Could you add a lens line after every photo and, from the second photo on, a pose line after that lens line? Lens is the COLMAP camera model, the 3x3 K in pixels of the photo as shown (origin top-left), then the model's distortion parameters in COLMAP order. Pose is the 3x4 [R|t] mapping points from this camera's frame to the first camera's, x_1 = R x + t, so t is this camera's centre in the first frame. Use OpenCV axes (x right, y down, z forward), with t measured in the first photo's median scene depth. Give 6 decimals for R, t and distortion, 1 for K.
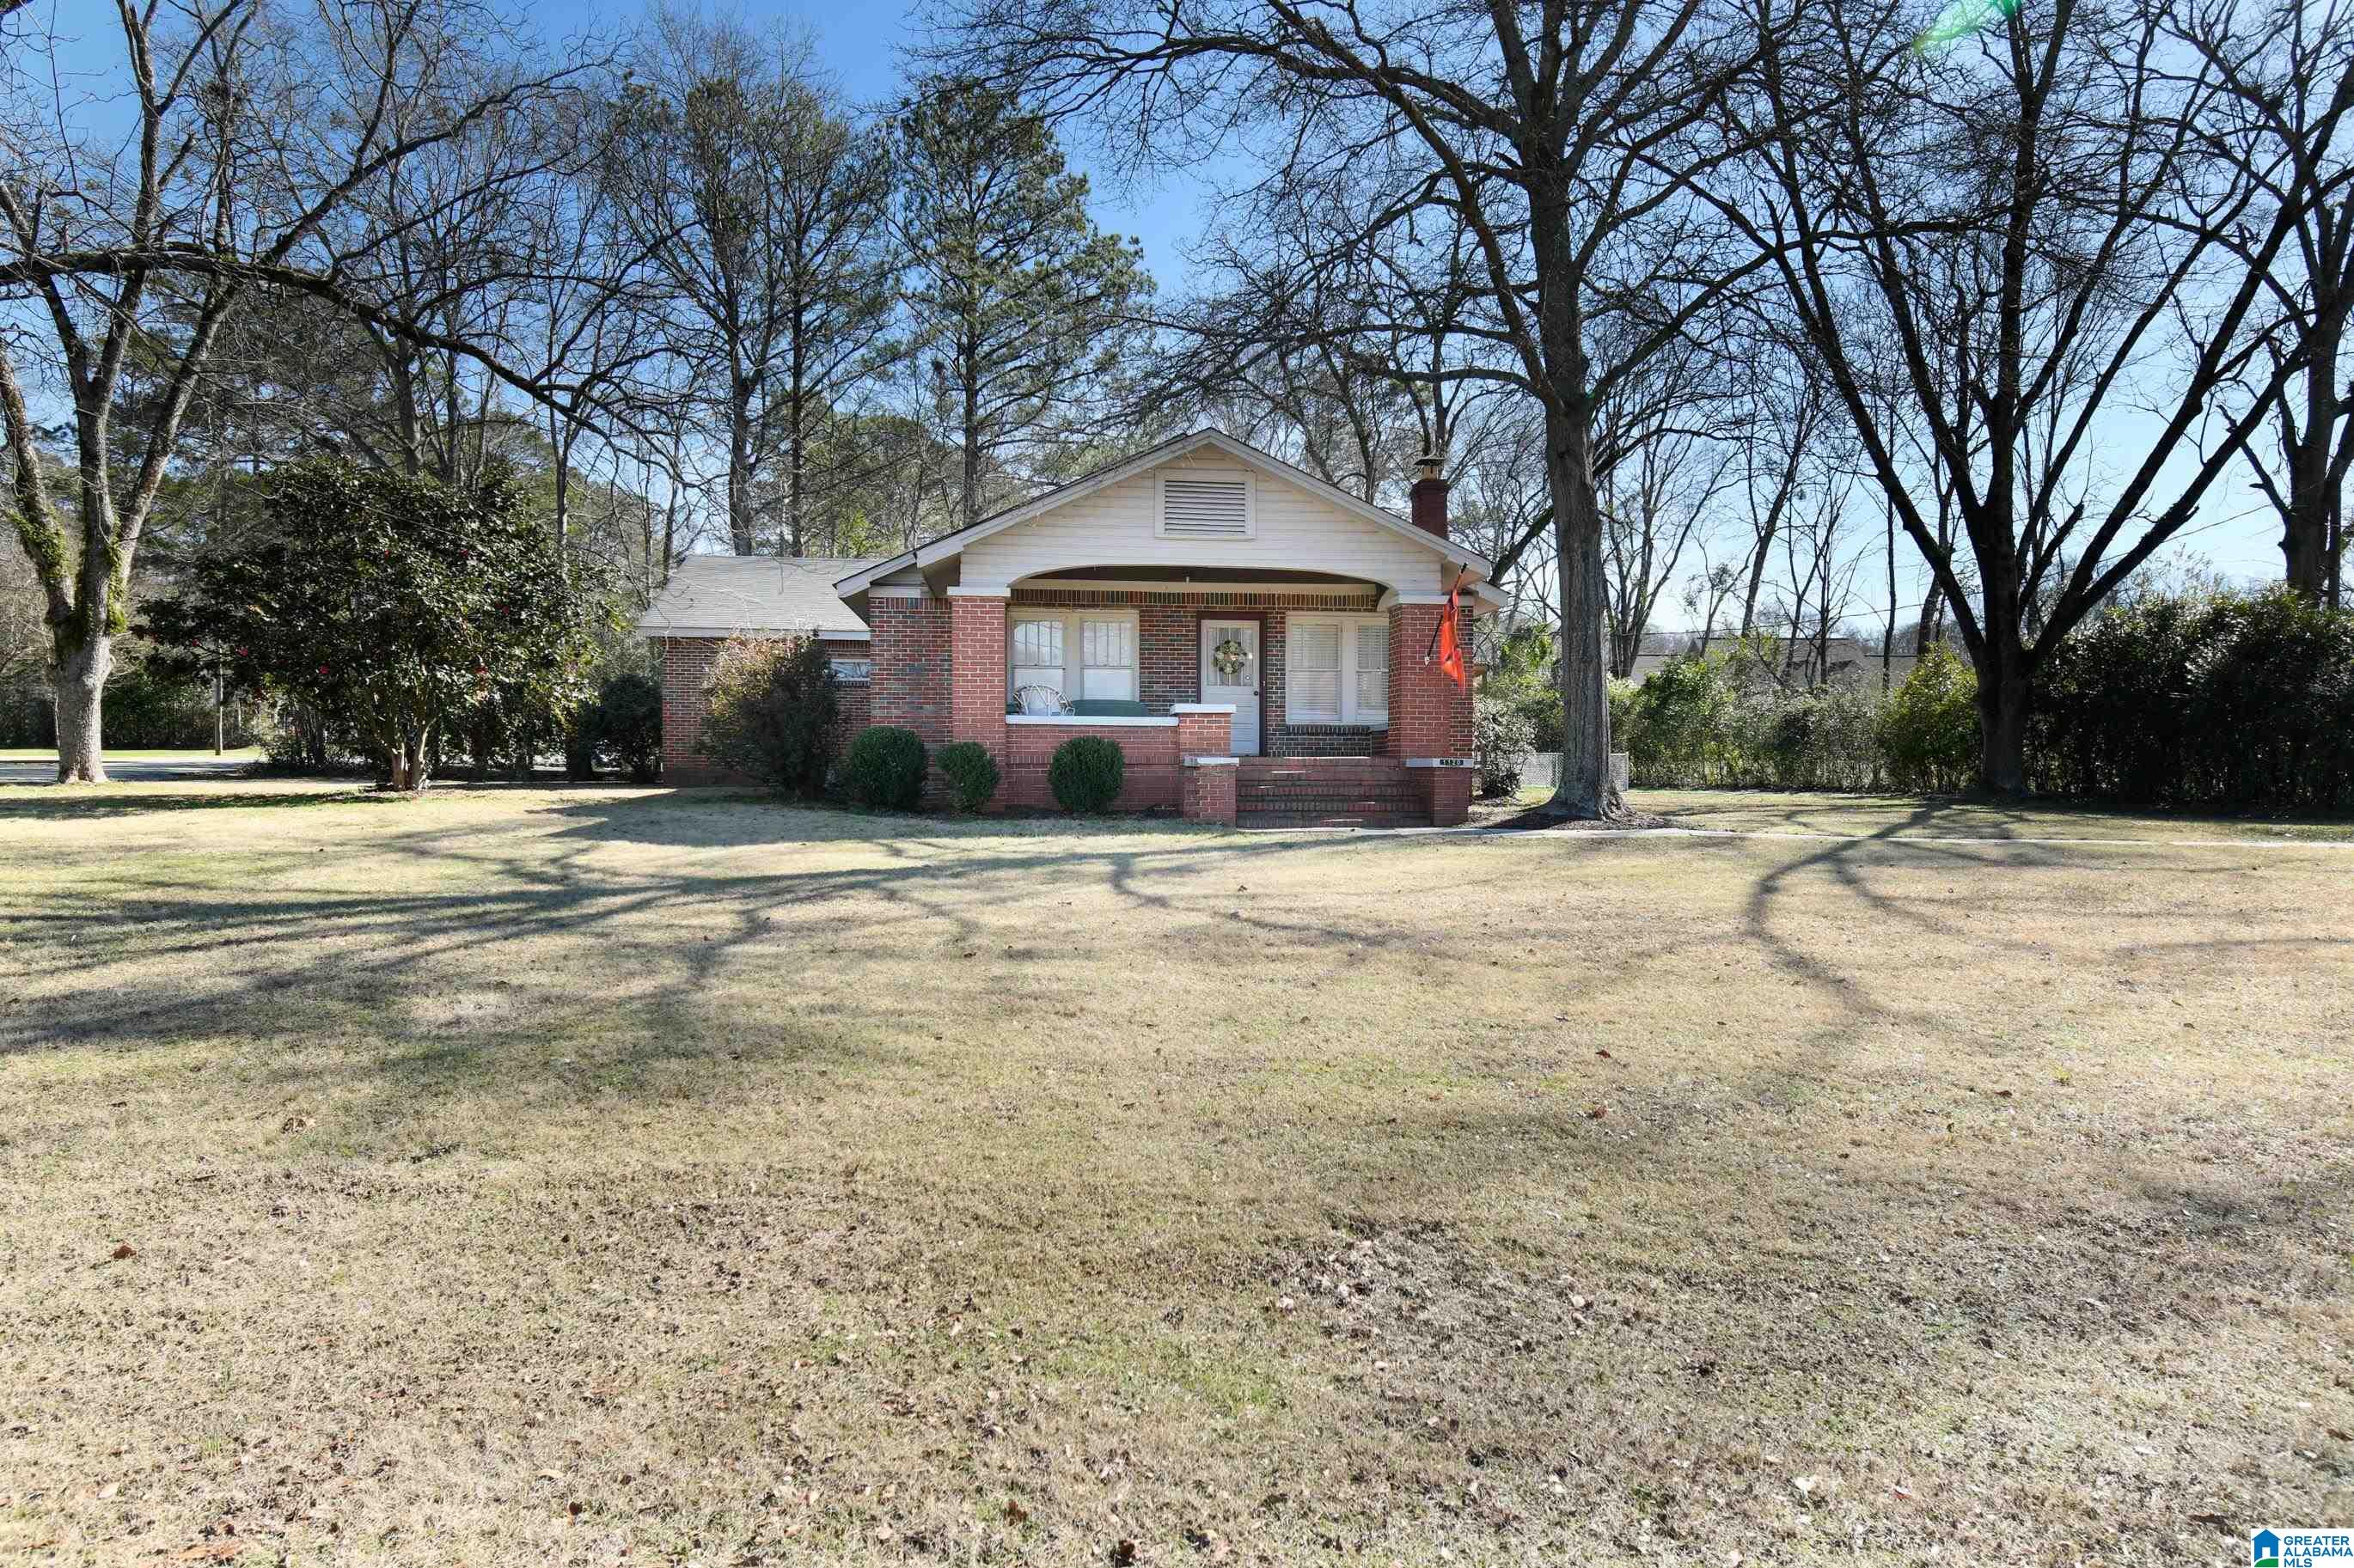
lens RADIAL K [[1549.6, 0, 1177.0], [0, 1549.6, 784.0], [0, 0, 1]] dist [-0.004800, -0.004226]
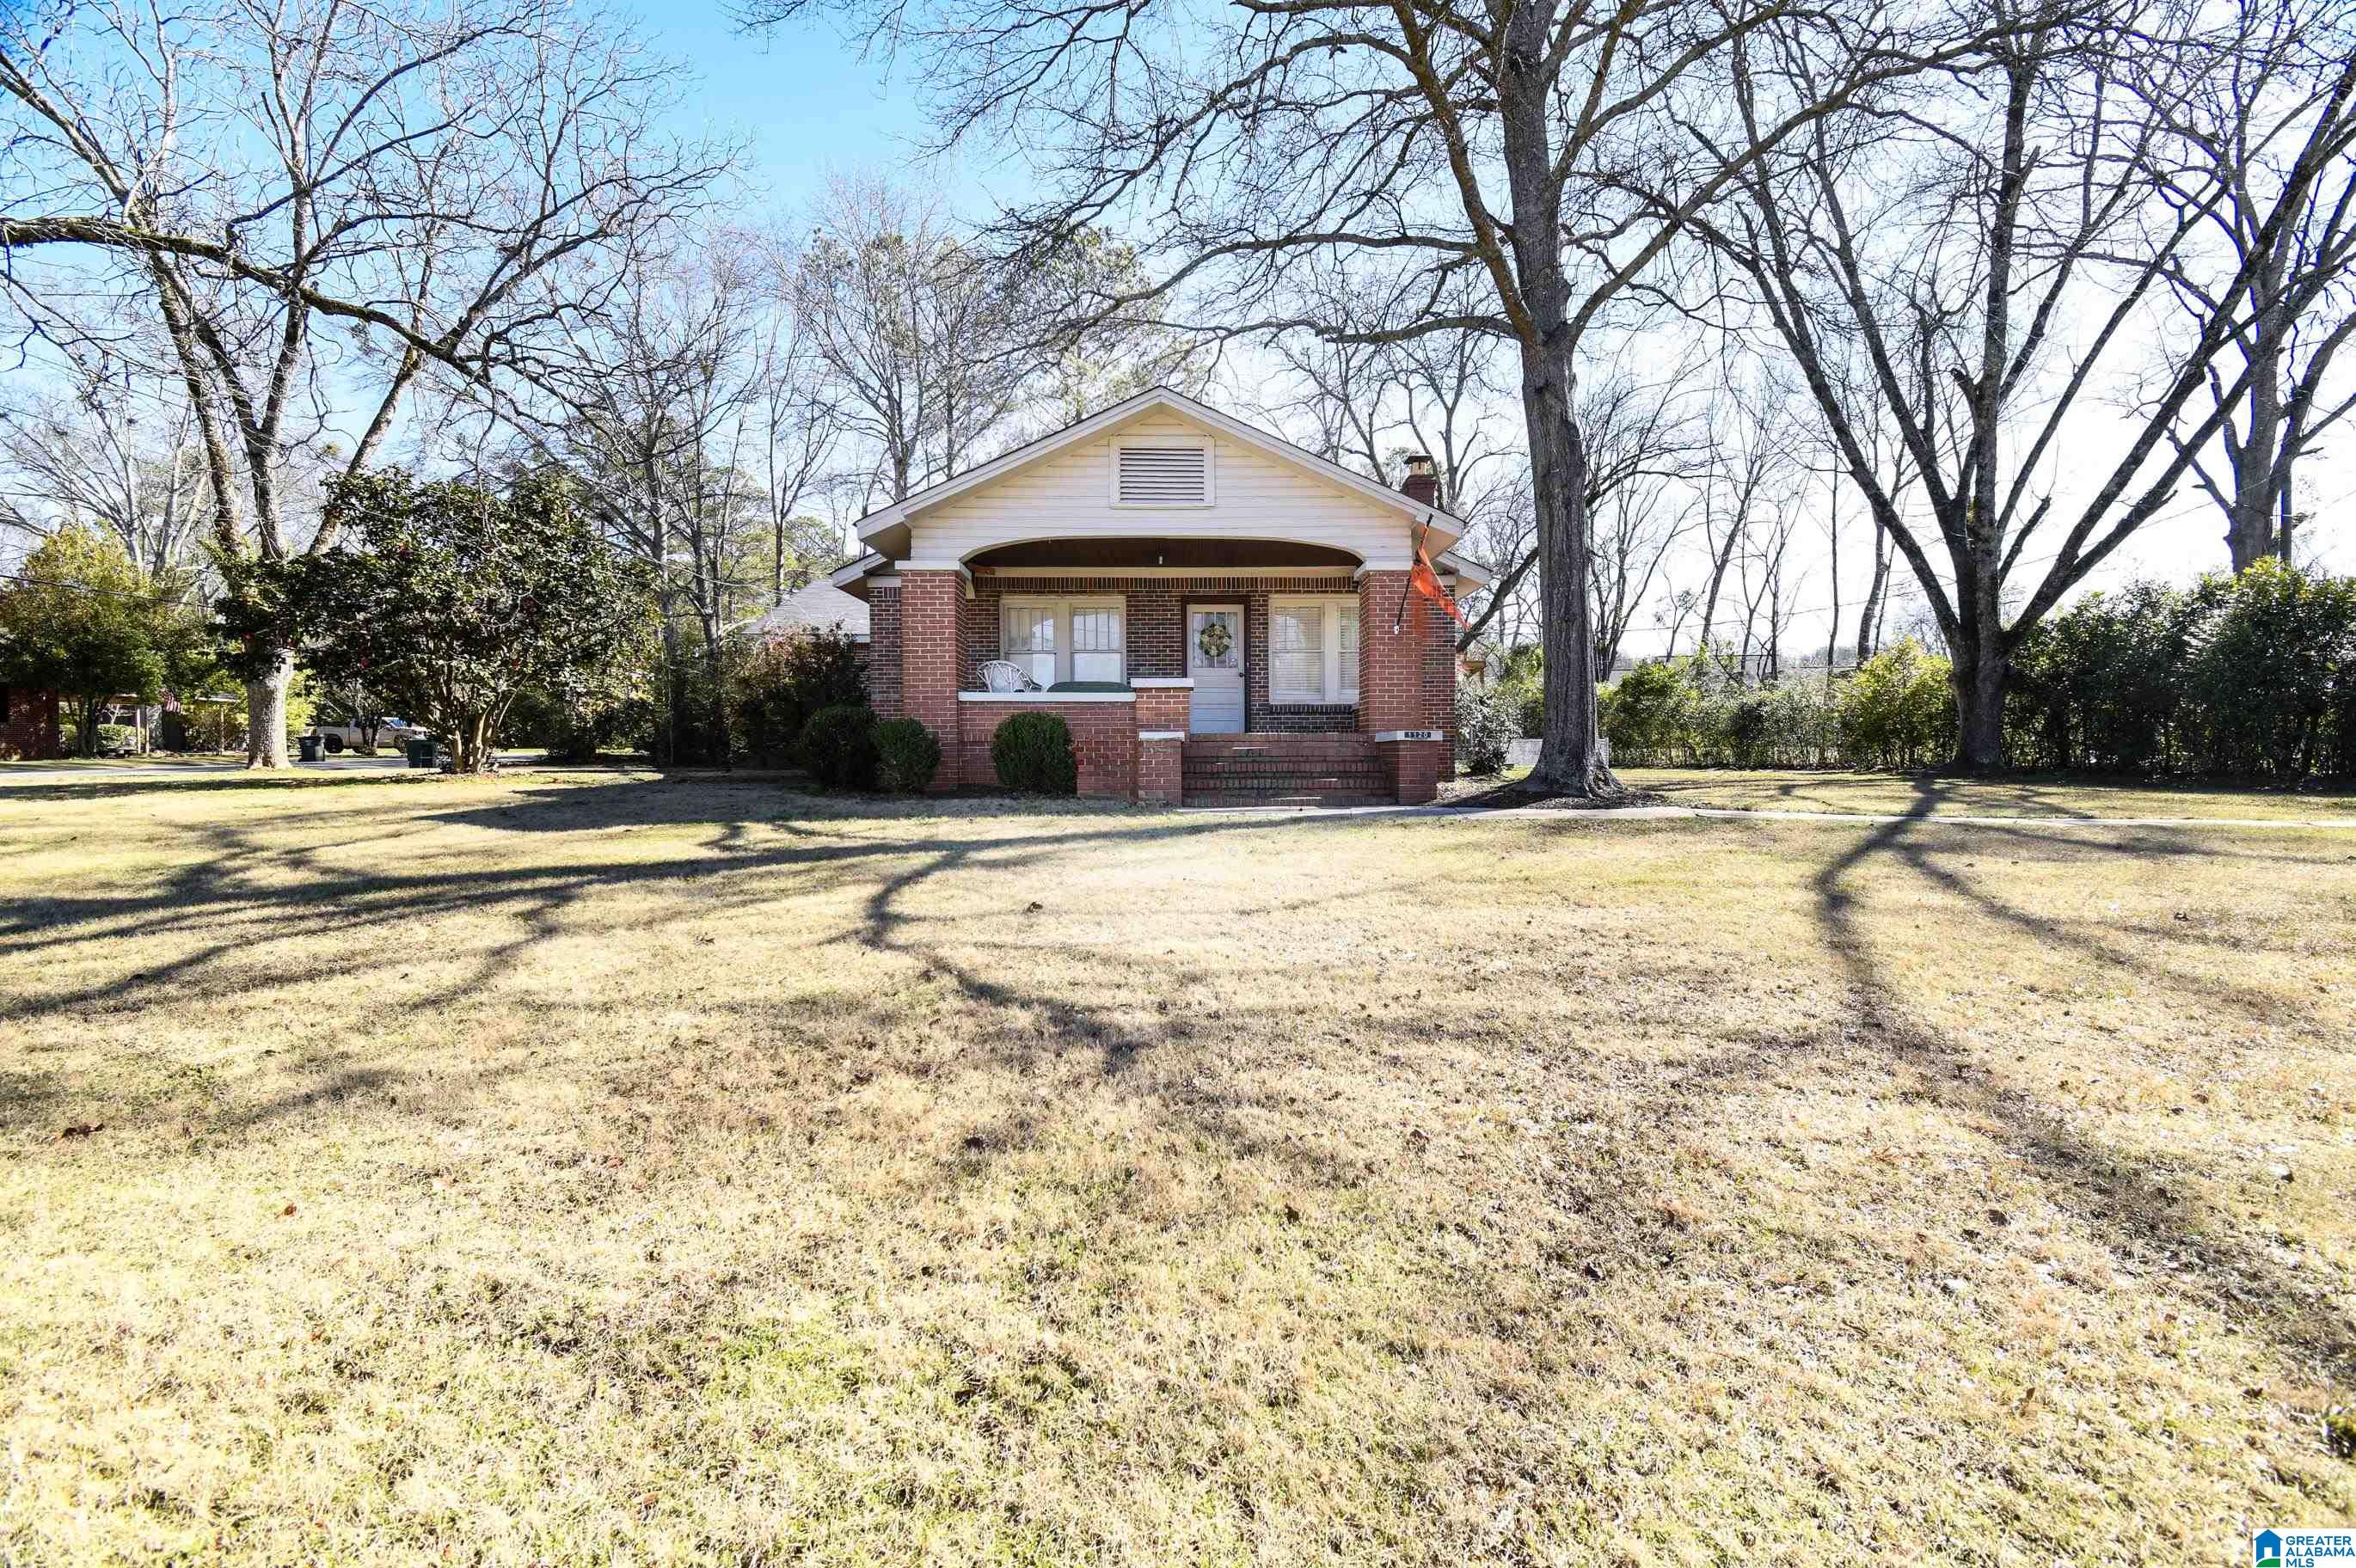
lens RADIAL K [[1049.1, 0, 1178.0], [0, 1049.1, 784.0], [0, 0, 1]] dist [0.000263, -0.013697]
pose [[0.994771, -0.005936, -0.101962, 0.091665], [0.007271, 0.999892, 0.012733, 0.005716], [0.101876, -0.013408, 0.994707, 0.340787]]
